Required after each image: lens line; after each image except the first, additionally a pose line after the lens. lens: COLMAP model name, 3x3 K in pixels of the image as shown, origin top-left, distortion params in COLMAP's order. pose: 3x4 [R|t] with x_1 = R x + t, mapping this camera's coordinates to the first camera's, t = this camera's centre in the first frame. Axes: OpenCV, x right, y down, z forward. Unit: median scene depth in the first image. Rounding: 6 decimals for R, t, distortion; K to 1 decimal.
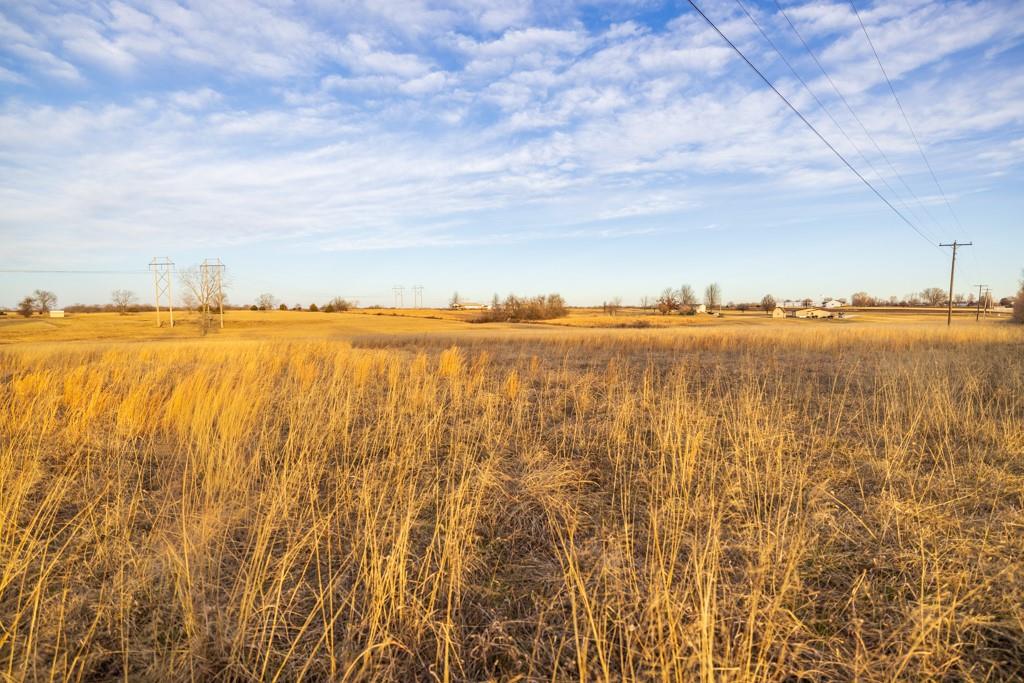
lens RADIAL K [[533.5, 0, 512.4], [0, 533.5, 328.2], [0, 0, 1]] dist [0.016806, 0.000599]
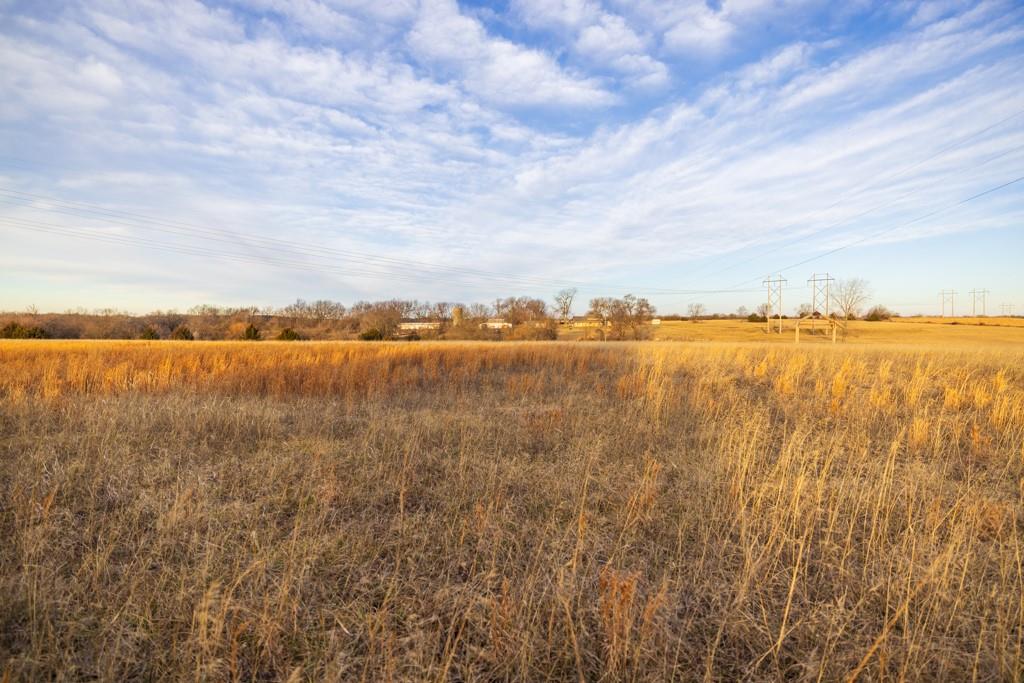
lens RADIAL K [[533.5, 0, 512.4], [0, 533.5, 328.2], [0, 0, 1]] dist [0.016806, 0.000599]
pose [[0.687025, 0.009723, -0.726569, -0.220062], [-0.022025, 0.999730, -0.007448, -0.003111], [0.726300, 0.021120, 0.687054, 0.117949]]
